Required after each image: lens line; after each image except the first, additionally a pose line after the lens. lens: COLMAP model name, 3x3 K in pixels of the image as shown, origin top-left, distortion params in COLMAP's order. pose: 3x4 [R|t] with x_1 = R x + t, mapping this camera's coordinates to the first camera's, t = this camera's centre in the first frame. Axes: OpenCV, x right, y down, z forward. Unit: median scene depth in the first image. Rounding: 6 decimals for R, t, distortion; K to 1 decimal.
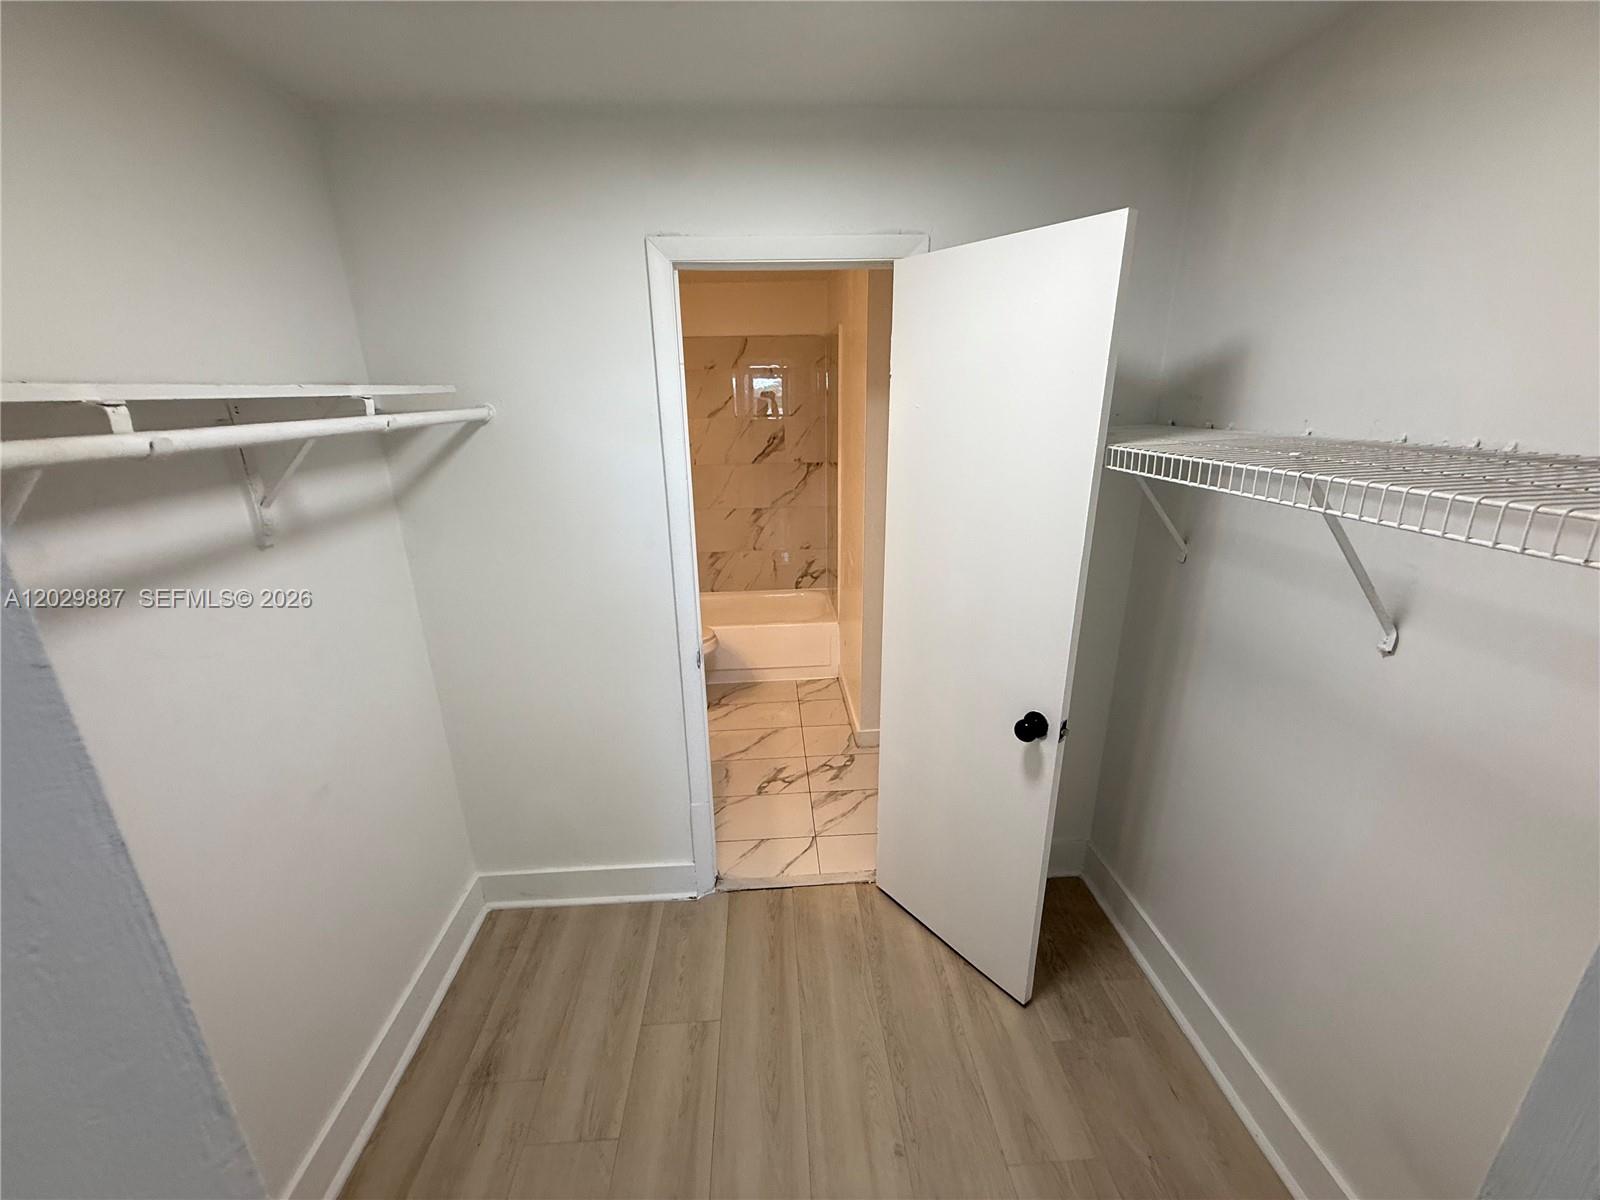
lens RADIAL K [[638.9, 0, 800.8], [0, 638.9, 602.5], [0, 0, 1]] dist [-0.000970, -0.000583]
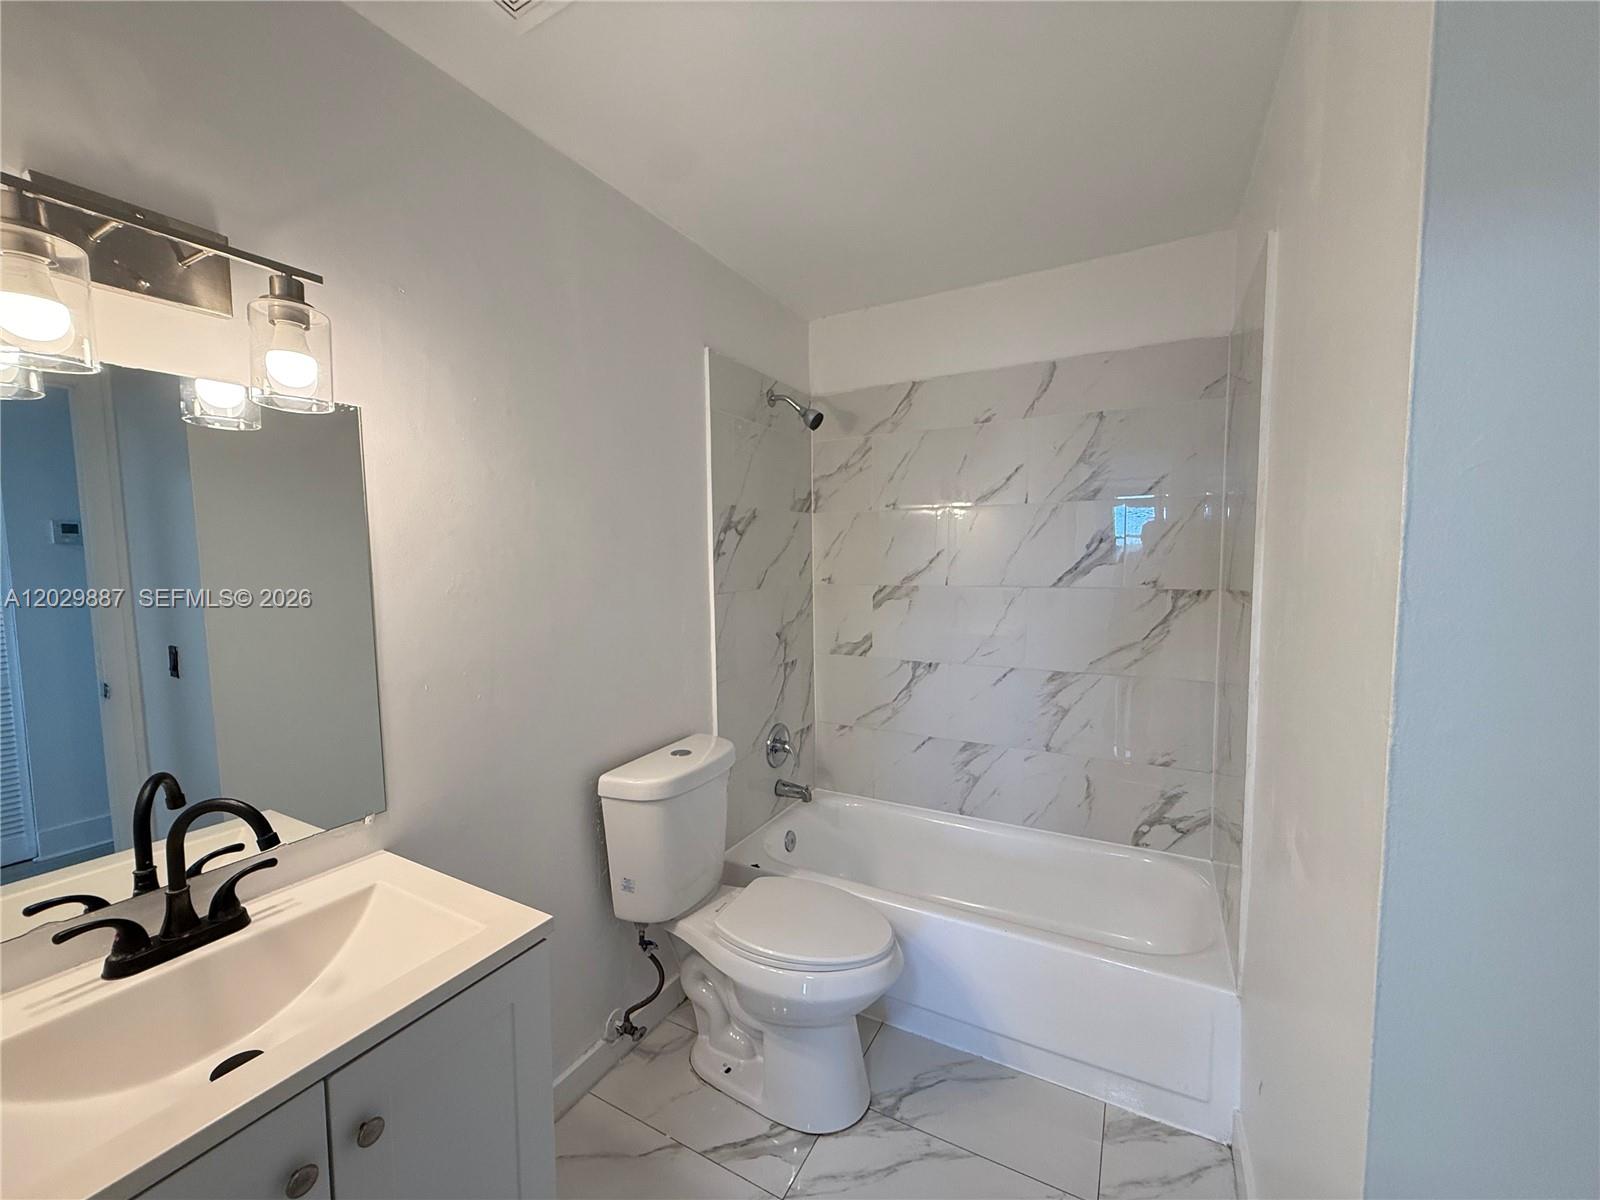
lens RADIAL K [[638.9, 0, 789.8], [0, 638.9, 599.9], [0, 0, 1]] dist [-0.000970, -0.000583]
pose [[0.845254, 0.043625, -0.532581, 0.025704], [-0.166835, 0.968386, -0.185459, -0.082508], [0.507653, 0.245613, 0.825810, 0.517163]]
